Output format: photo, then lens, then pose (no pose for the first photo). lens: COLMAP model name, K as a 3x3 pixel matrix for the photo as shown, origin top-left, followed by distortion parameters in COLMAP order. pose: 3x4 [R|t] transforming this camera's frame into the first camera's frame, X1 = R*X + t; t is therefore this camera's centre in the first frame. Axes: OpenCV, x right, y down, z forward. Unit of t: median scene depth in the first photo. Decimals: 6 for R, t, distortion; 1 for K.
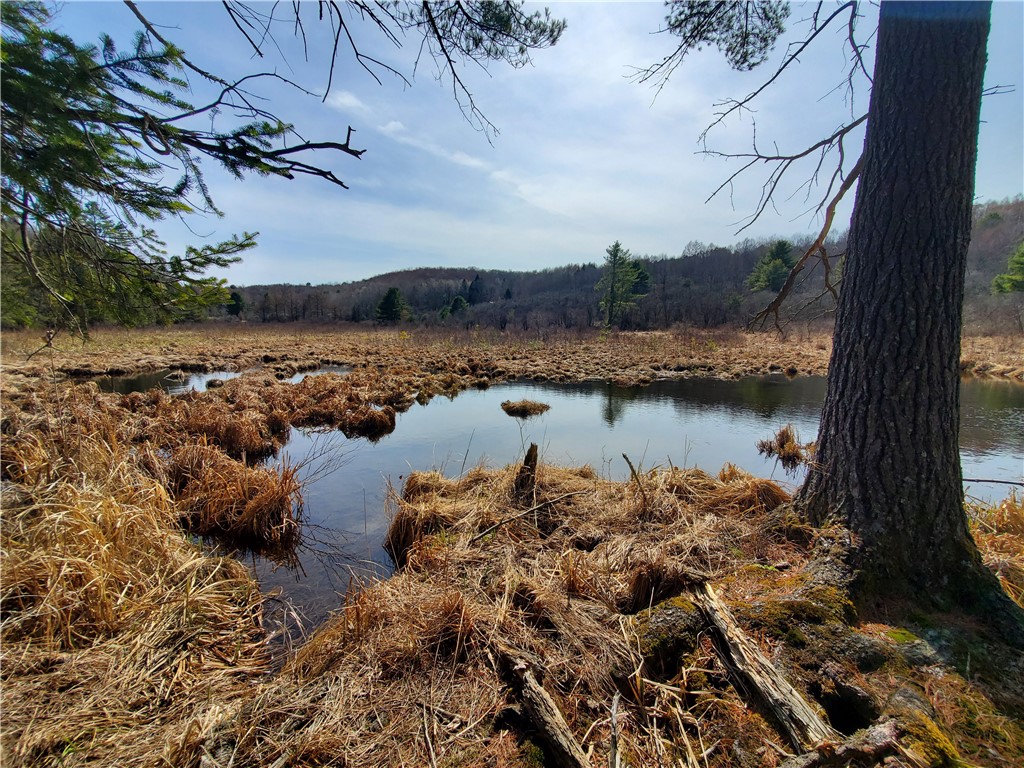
lens RADIAL K [[413.5, 0, 525.6], [0, 413.5, 381.6], [0, 0, 1]] dist [0.003867, -0.000835]
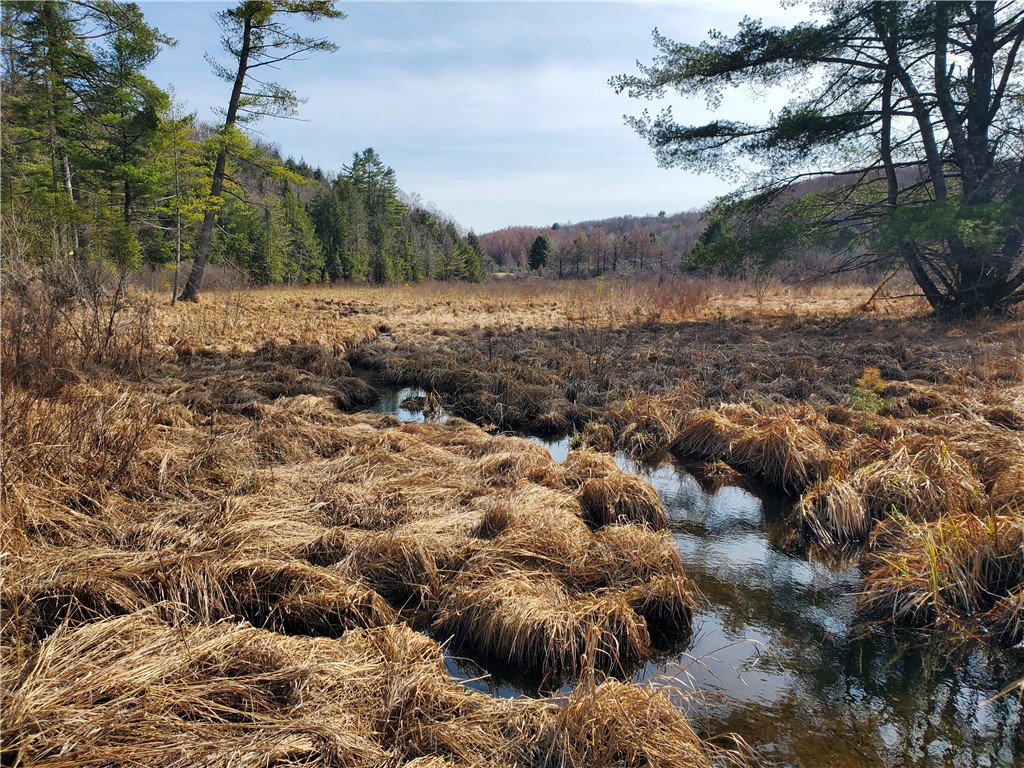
lens RADIAL K [[815.7, 0, 508.0], [0, 815.7, 349.5], [0, 0, 1]] dist [0.023855, -0.017368]
pose [[0.771572, 0.046629, -0.634431, 0.198882], [-0.080776, 0.996419, -0.025004, 0.015492], [0.630993, 0.070539, 0.772575, -0.093290]]
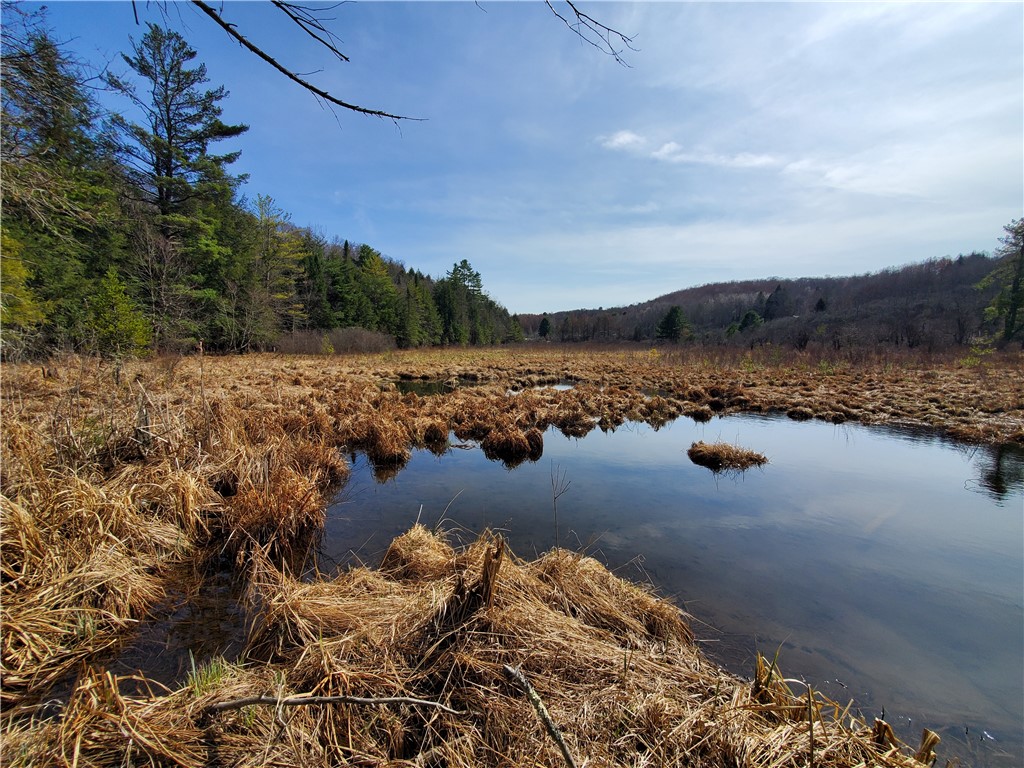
lens RADIAL K [[413.5, 0, 515.5], [0, 413.5, 380.1], [0, 0, 1]] dist [0.003867, -0.000835]
pose [[0.779128, 0.050420, -0.624834, 0.006607], [-0.081799, 0.996415, -0.021593, -0.000759], [0.621506, 0.067935, 0.780459, 0.010657]]
